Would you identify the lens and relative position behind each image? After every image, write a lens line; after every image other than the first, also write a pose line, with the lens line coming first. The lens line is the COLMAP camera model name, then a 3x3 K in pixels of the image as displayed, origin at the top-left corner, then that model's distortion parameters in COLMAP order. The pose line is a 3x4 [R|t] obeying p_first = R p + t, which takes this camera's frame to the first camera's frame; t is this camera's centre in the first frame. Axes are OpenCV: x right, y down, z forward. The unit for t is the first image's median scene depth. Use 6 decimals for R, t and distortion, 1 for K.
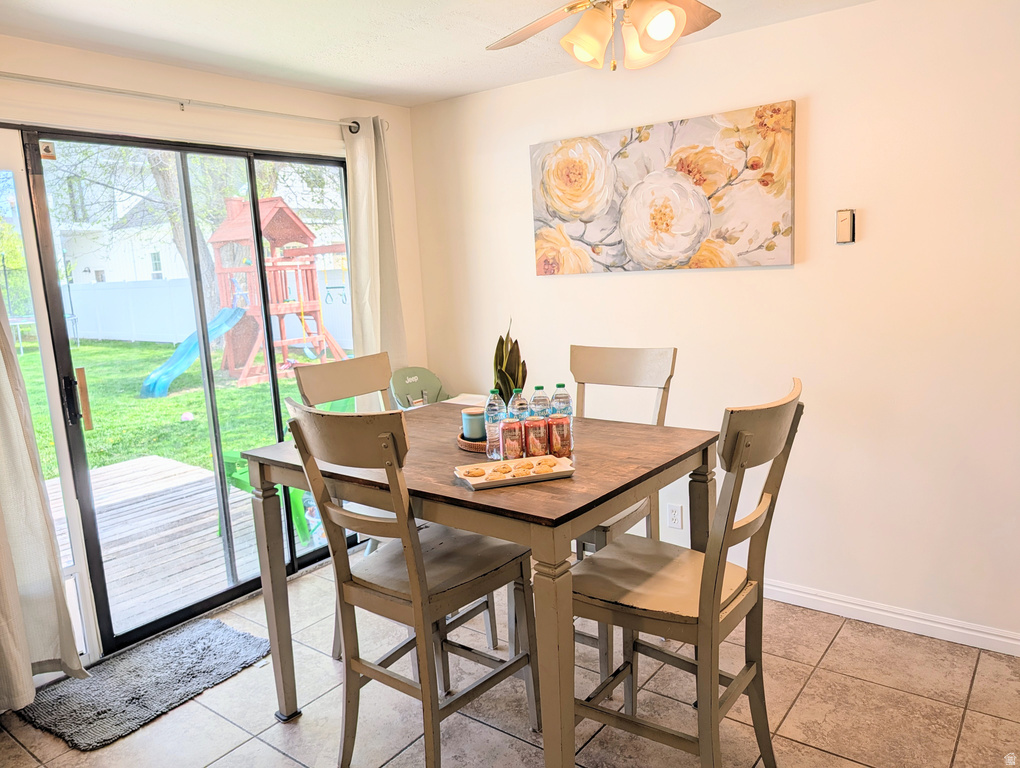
lens RADIAL K [[738.1, 0, 510.0], [0, 738.1, 384.0], [0, 0, 1]] dist [0.002352, 0.000970]
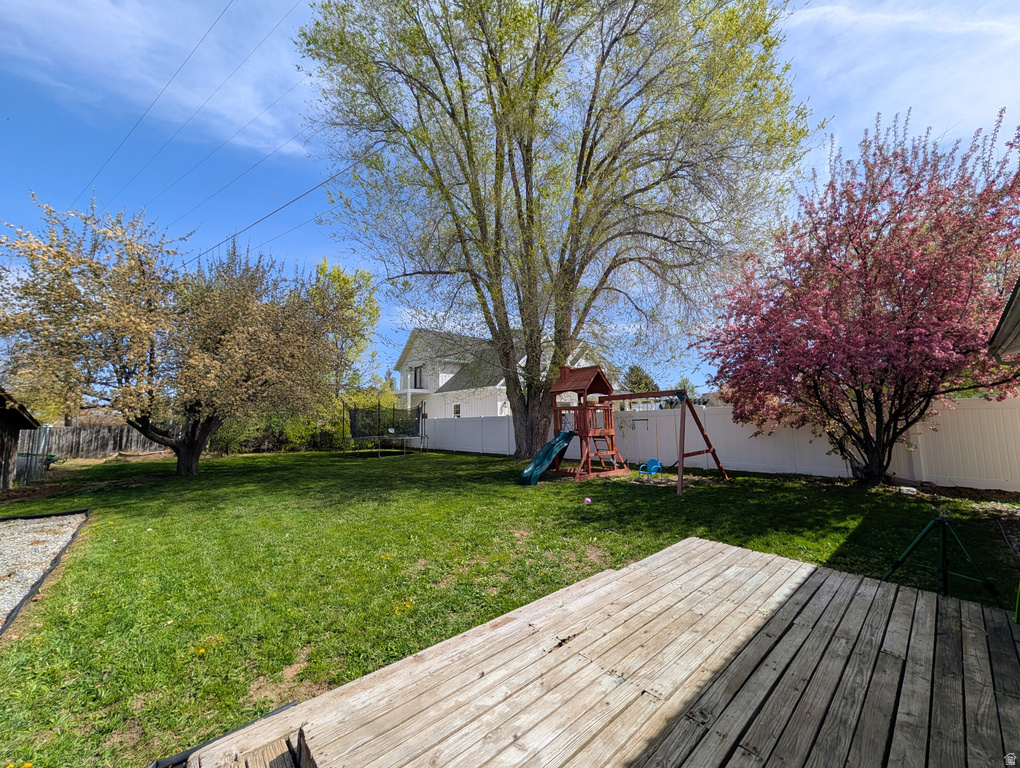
lens RADIAL K [[391.9, 0, 510.0], [0, 391.9, 384.0], [0, 0, 1]] dist [0.000821, 0.000041]
pose [[0.981189, 0.012920, -0.192618, -0.207307], [-0.060906, 0.967517, -0.245358, 0.009425], [0.183191, 0.252474, 0.950104, 0.086566]]
